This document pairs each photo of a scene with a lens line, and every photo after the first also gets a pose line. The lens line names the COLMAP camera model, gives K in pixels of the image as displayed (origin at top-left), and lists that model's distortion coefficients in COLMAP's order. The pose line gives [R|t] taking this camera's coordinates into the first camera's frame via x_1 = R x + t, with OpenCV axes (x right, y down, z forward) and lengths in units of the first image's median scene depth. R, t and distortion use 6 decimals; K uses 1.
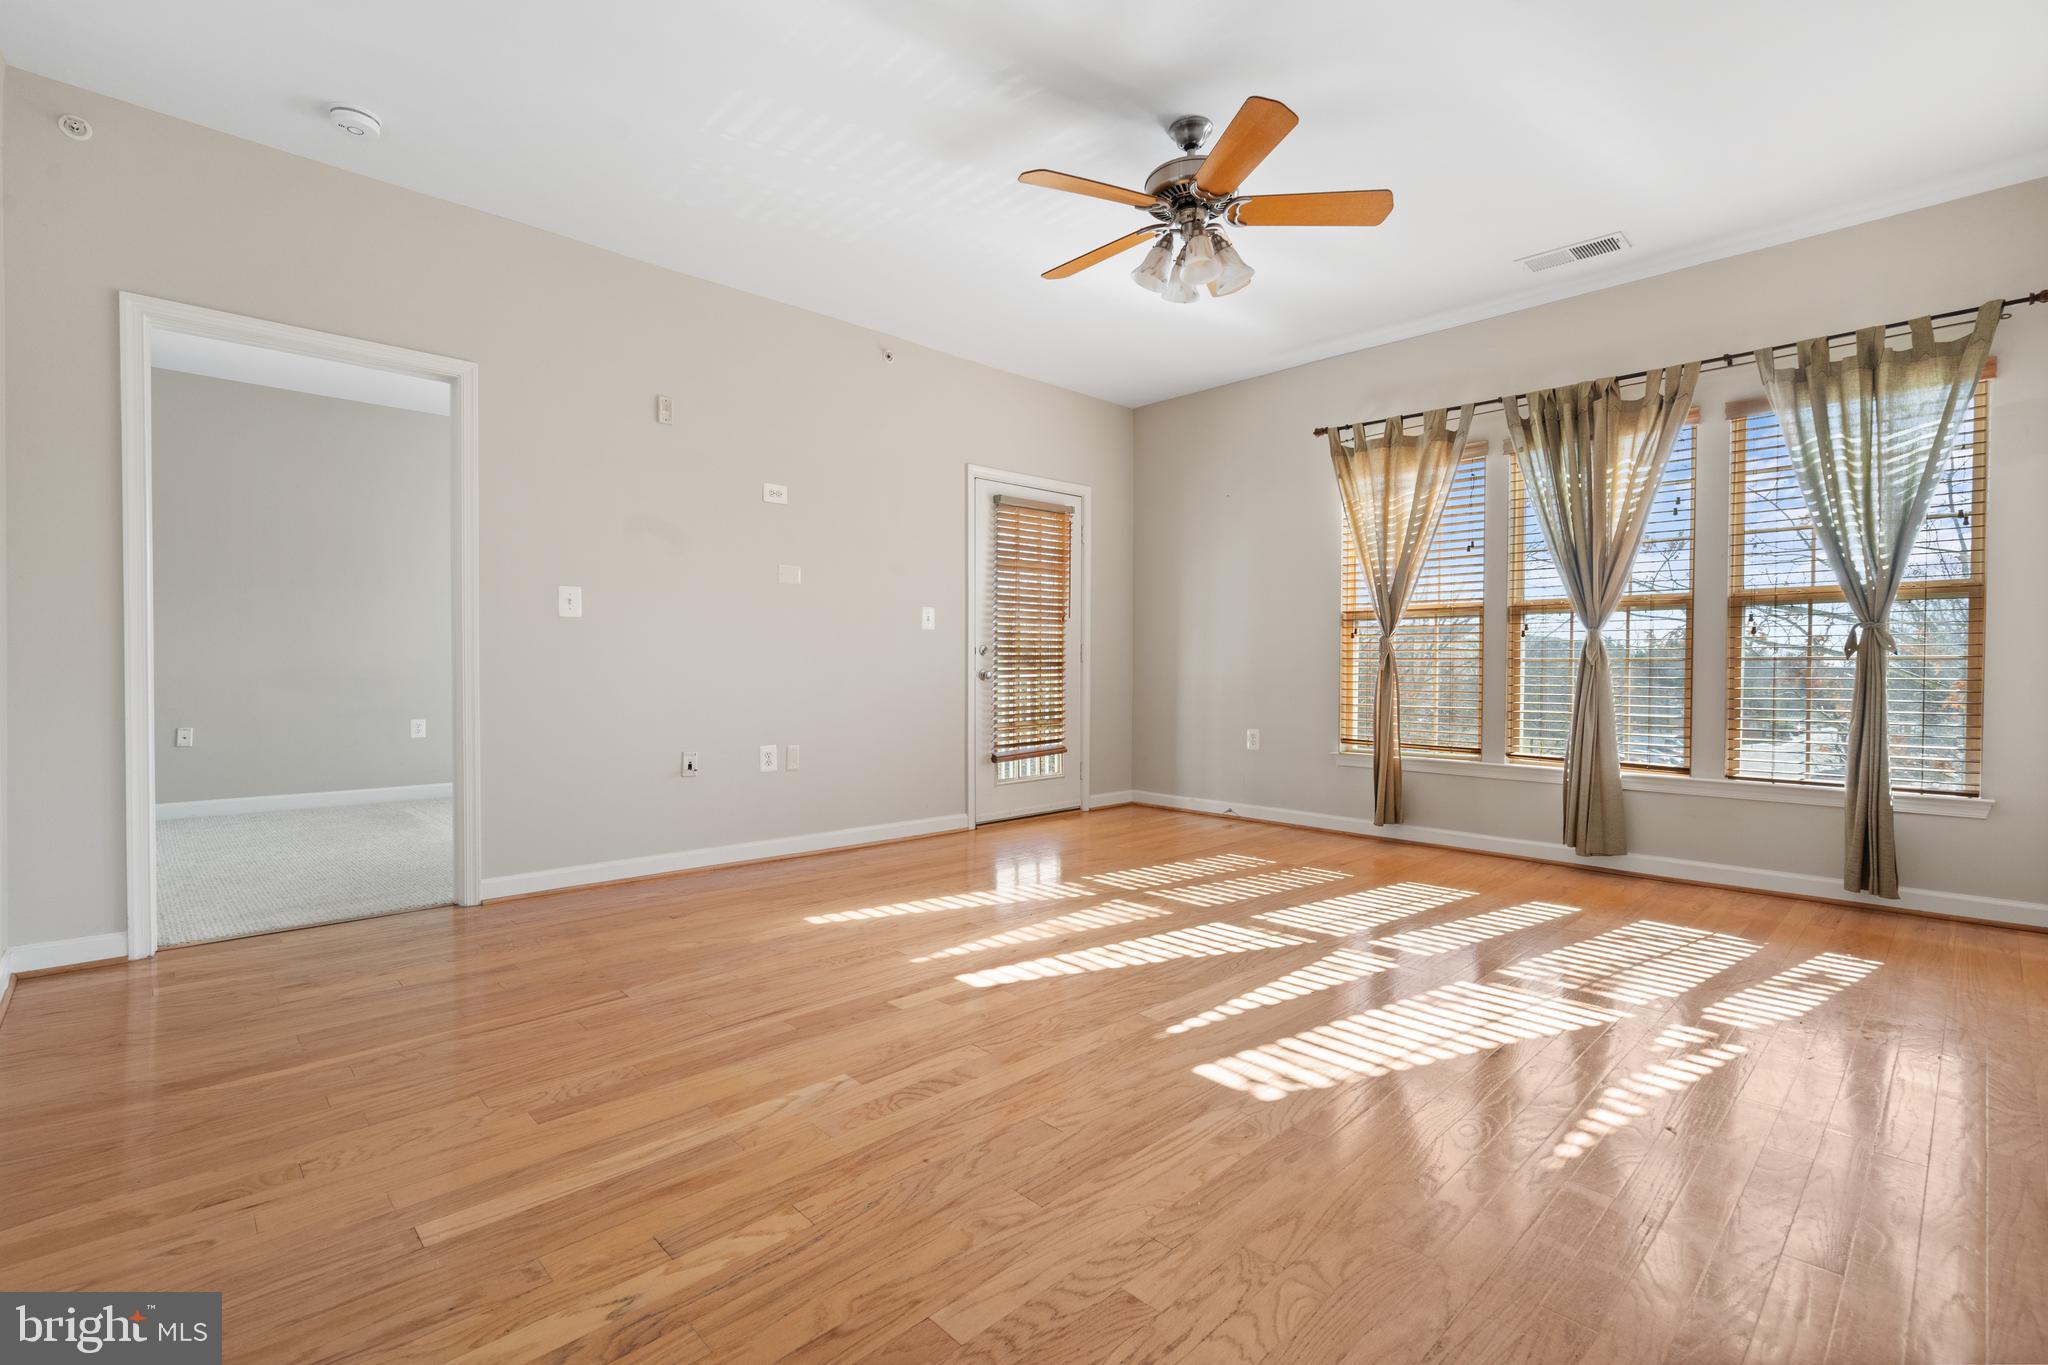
lens RADIAL K [[930.1, 0, 1019.9], [0, 930.1, 679.2], [0, 0, 1]] dist [-0.010374, 0.000245]
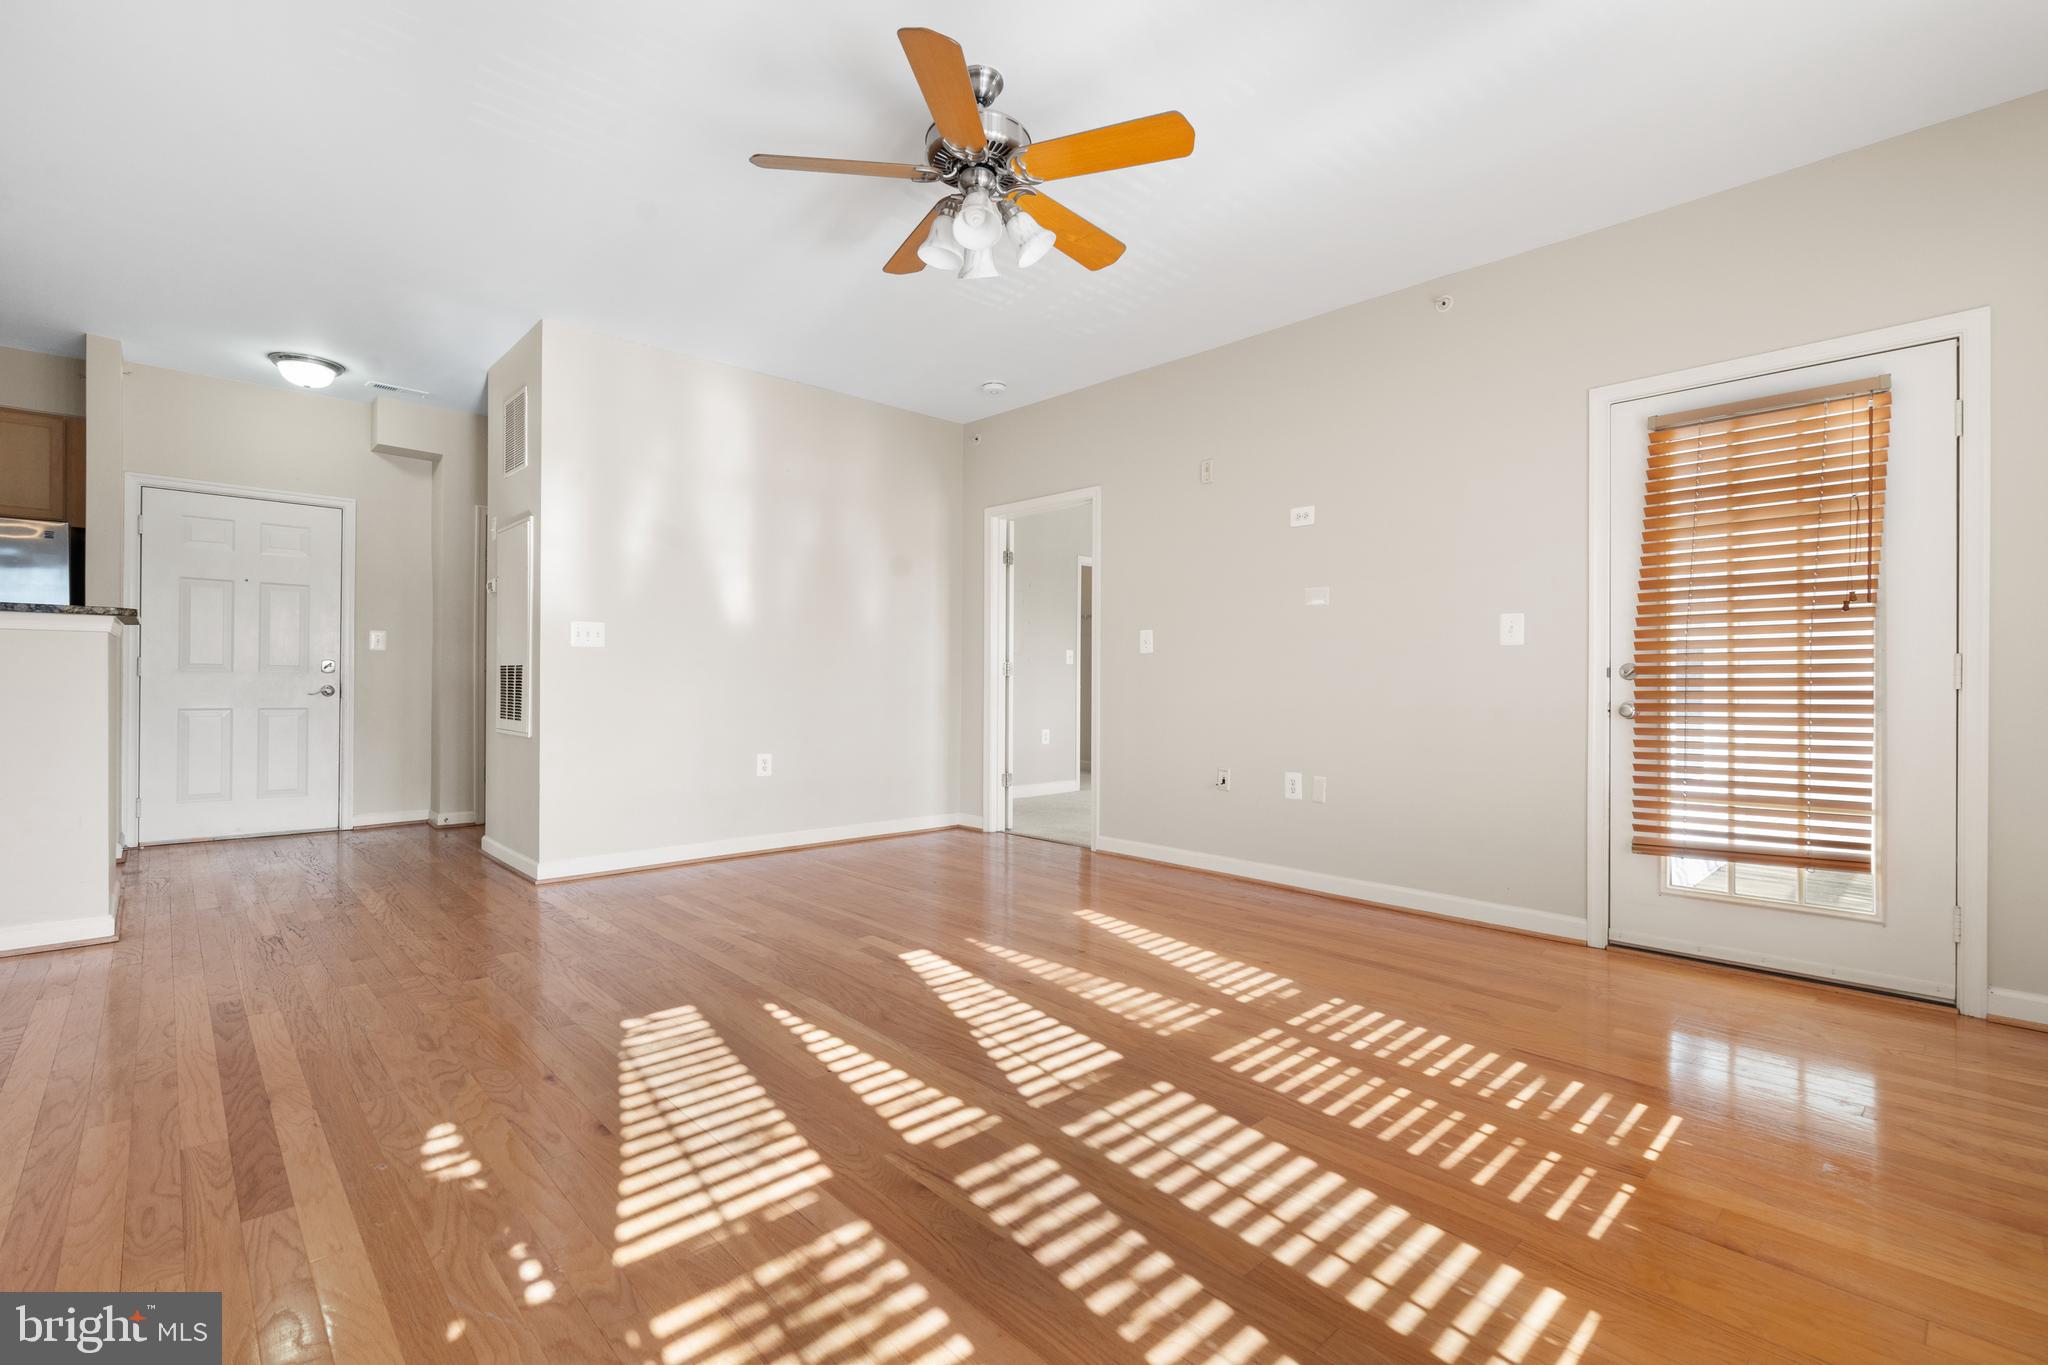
lens RADIAL K [[930.1, 0, 1019.9], [0, 930.1, 679.2], [0, 0, 1]] dist [-0.010374, 0.000245]
pose [[-0.019328, -0.006037, -0.999795, 0.979402], [-0.021892, 0.999745, -0.005614, -0.021803], [0.999573, 0.021779, -0.019455, 0.984090]]
